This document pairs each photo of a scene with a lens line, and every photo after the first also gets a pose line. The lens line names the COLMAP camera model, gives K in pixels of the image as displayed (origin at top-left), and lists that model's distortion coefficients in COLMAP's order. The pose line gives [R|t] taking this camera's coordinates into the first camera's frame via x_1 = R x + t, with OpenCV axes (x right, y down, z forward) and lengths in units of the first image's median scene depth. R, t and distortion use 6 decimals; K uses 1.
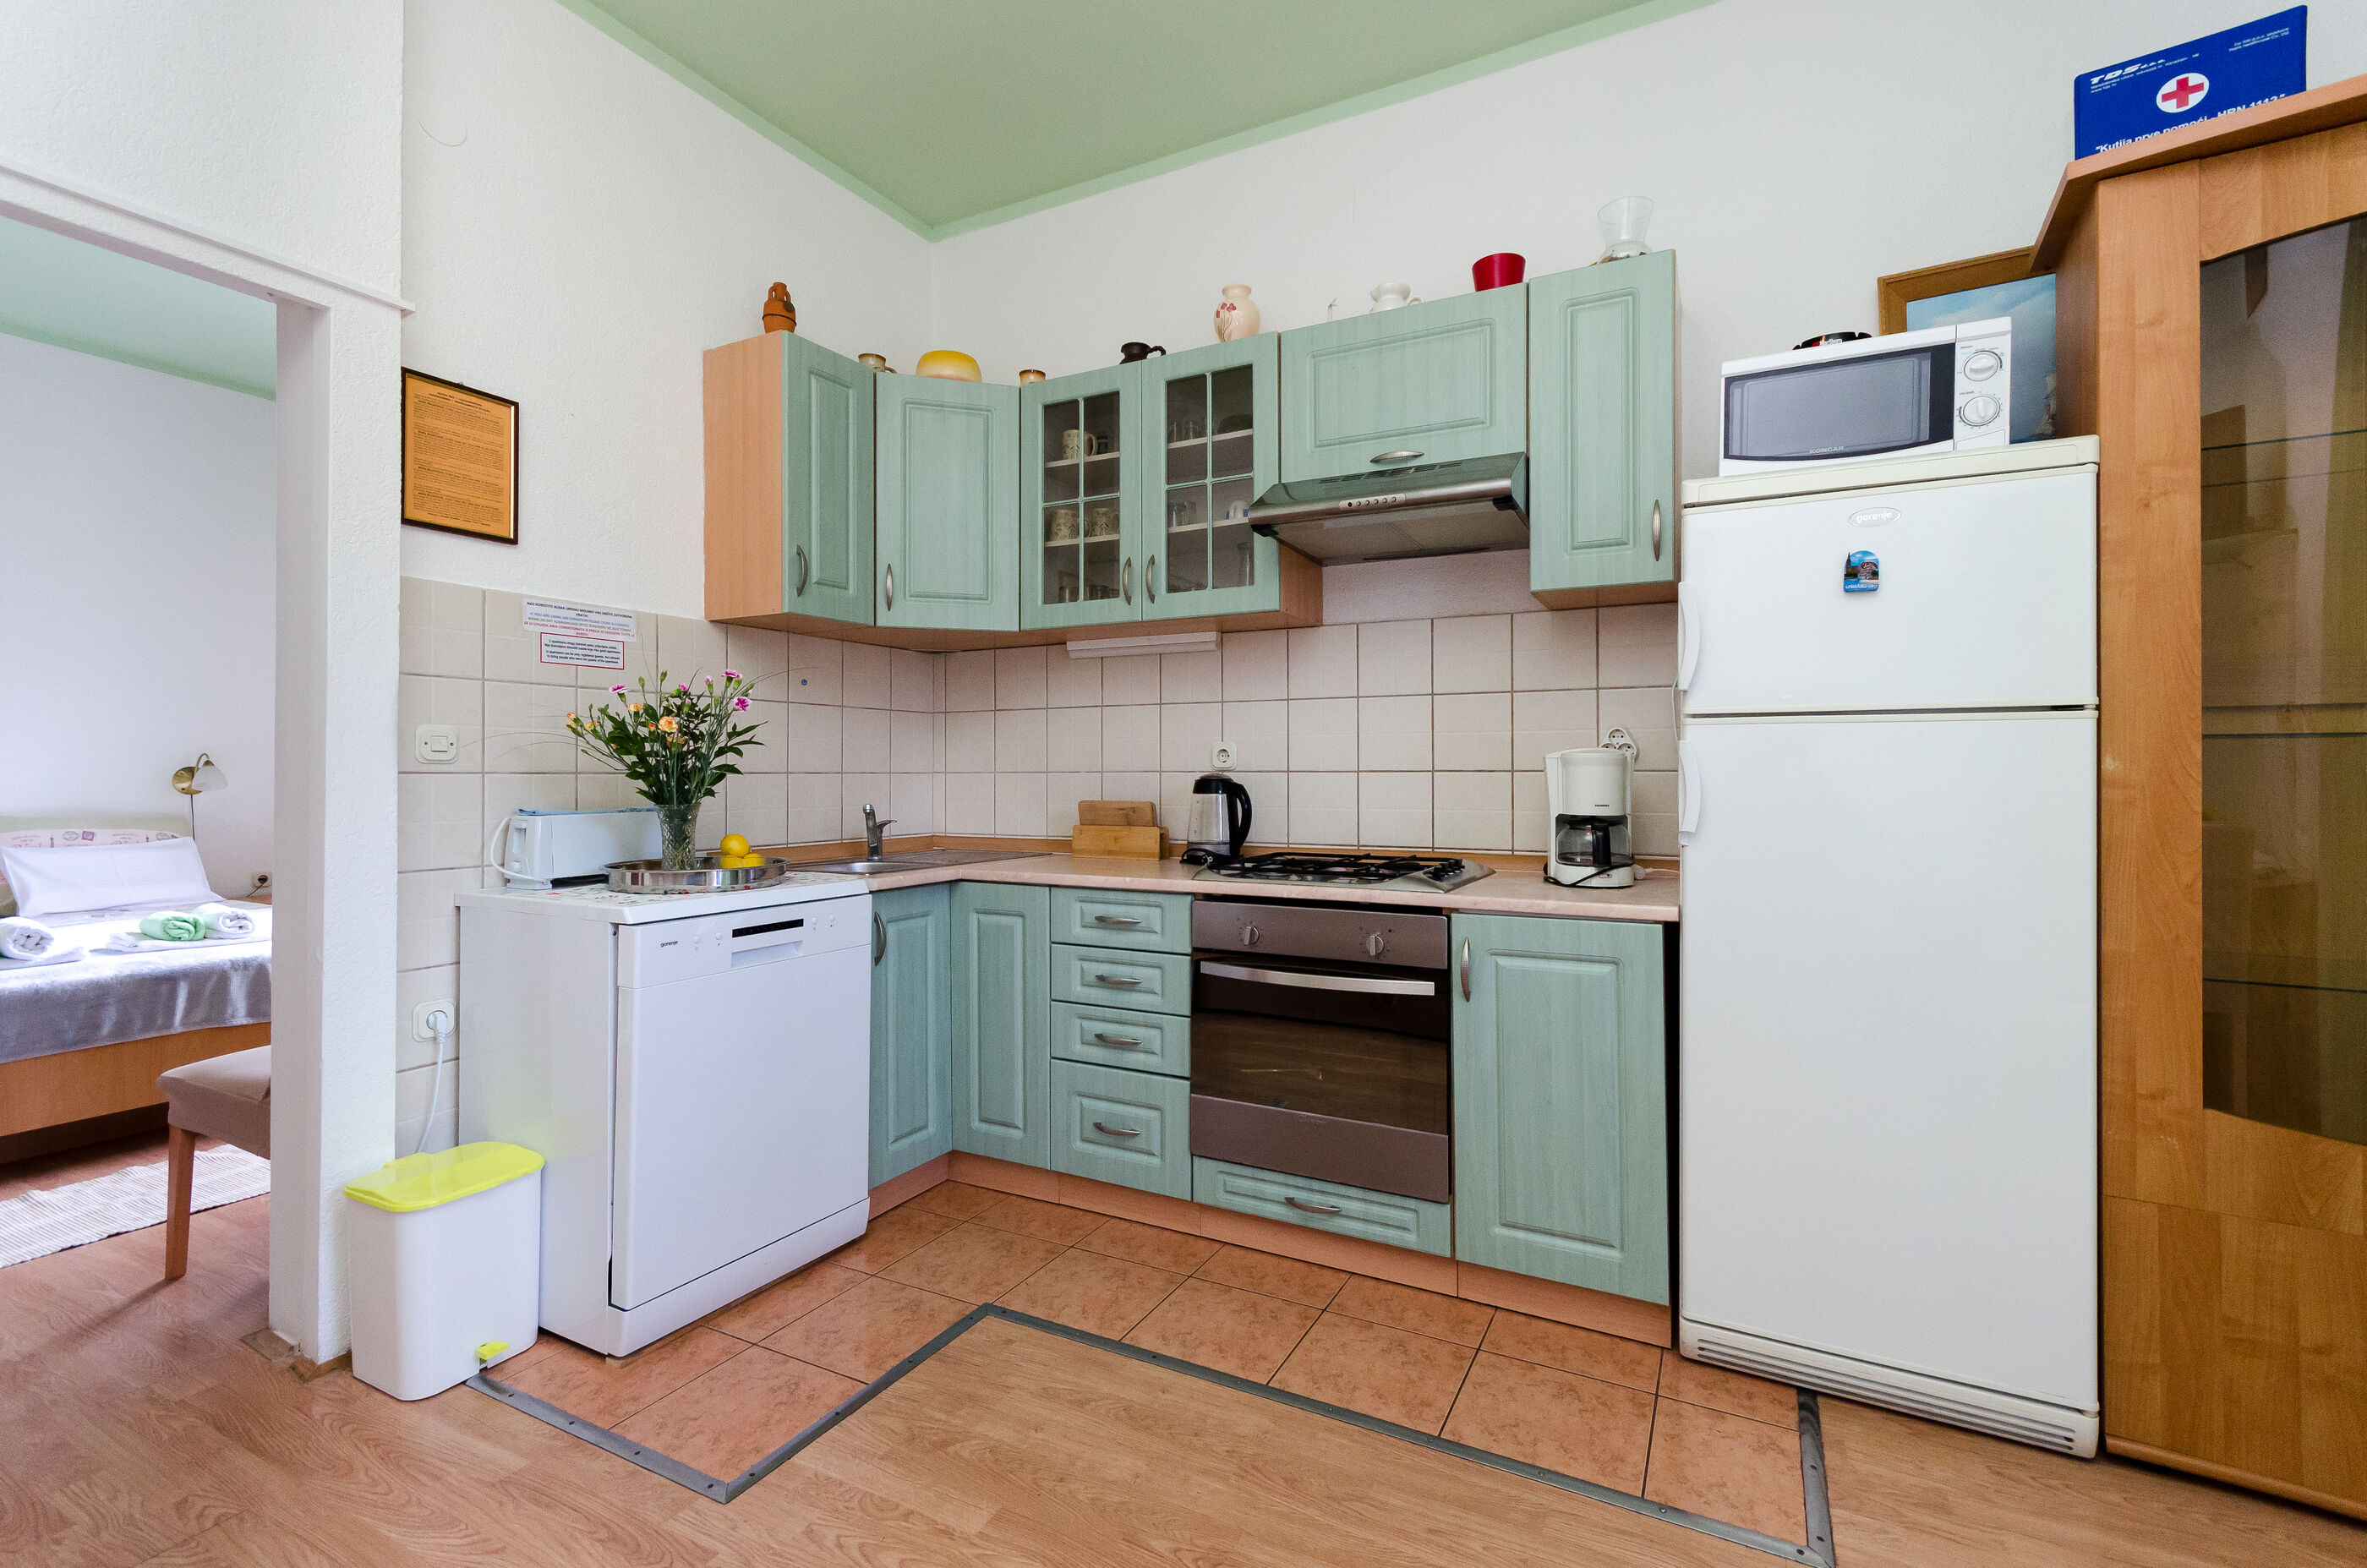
lens RADIAL K [[1042.6, 0, 1199.9], [0, 1042.6, 768.7], [0, 0, 1]] dist [0.004759, -0.000306]
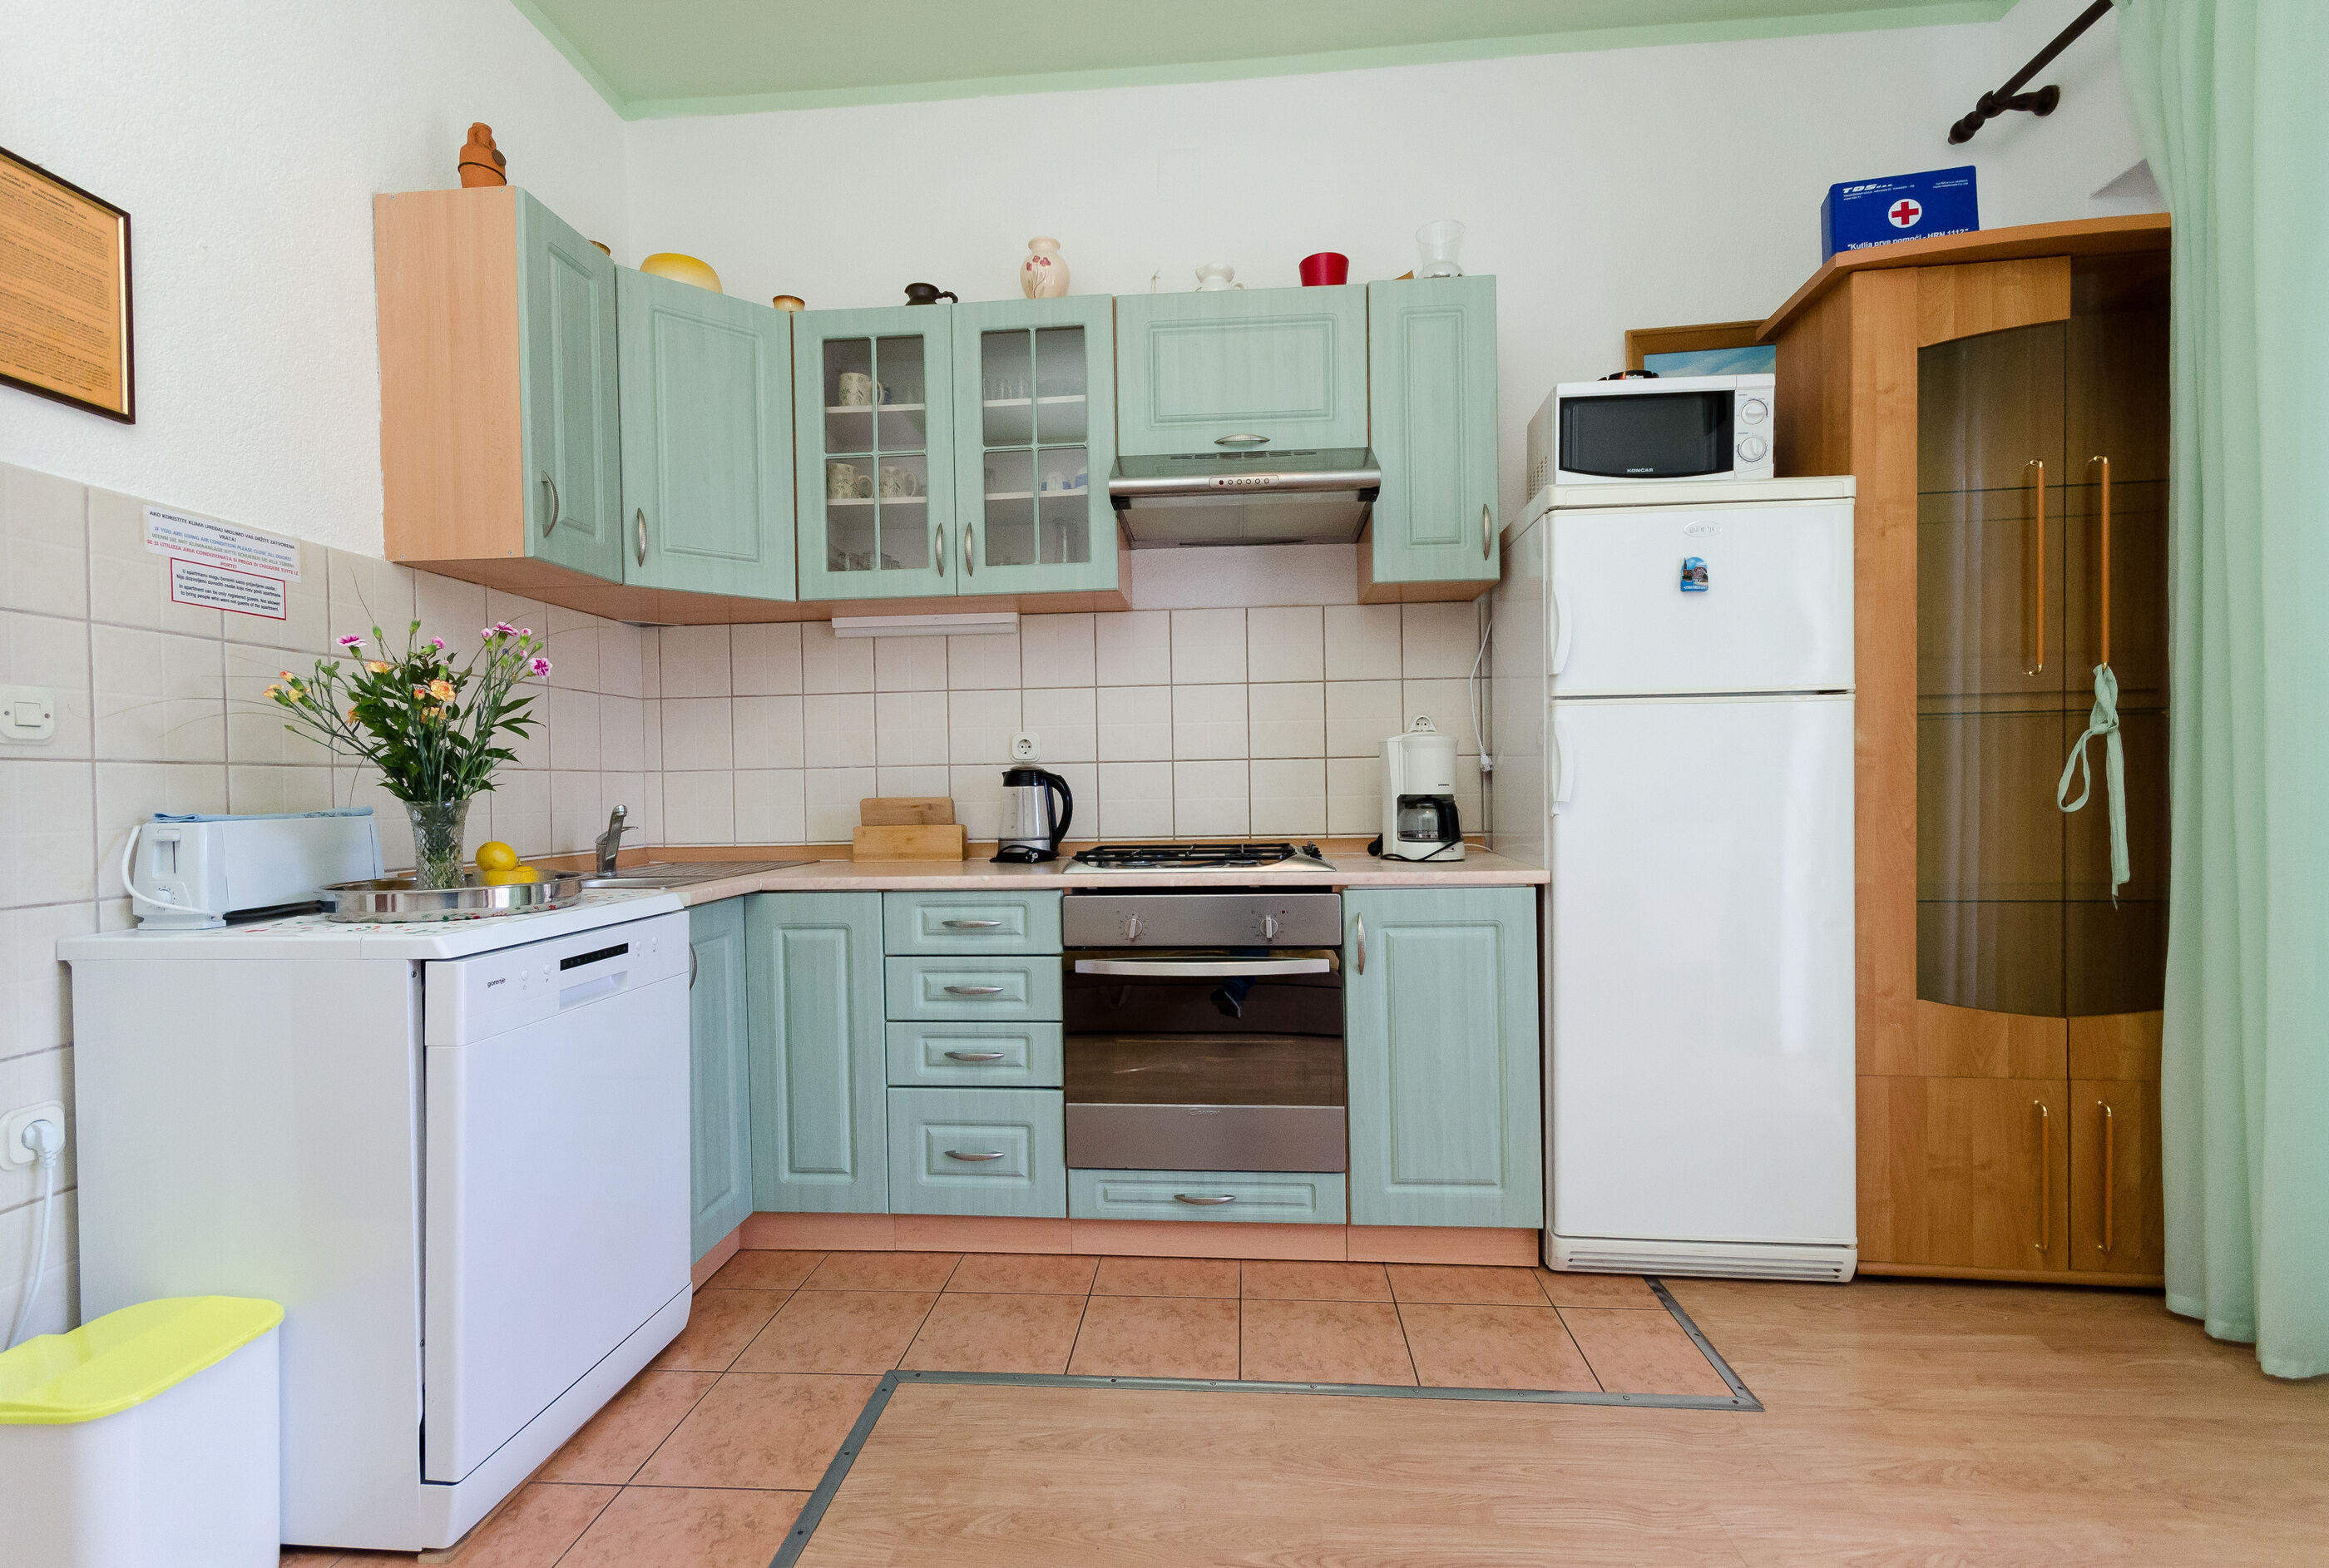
lens RADIAL K [[1063.0, 0, 1158.7], [0, 1063.0, 800.5], [0, 0, 1]] dist [0.003248, 0.000271]
pose [[0.922487, -0.021212, 0.385445, -0.298570], [0.015386, 0.999716, 0.018194, 0.025974], [-0.385722, -0.010853, 0.922551, 0.097528]]
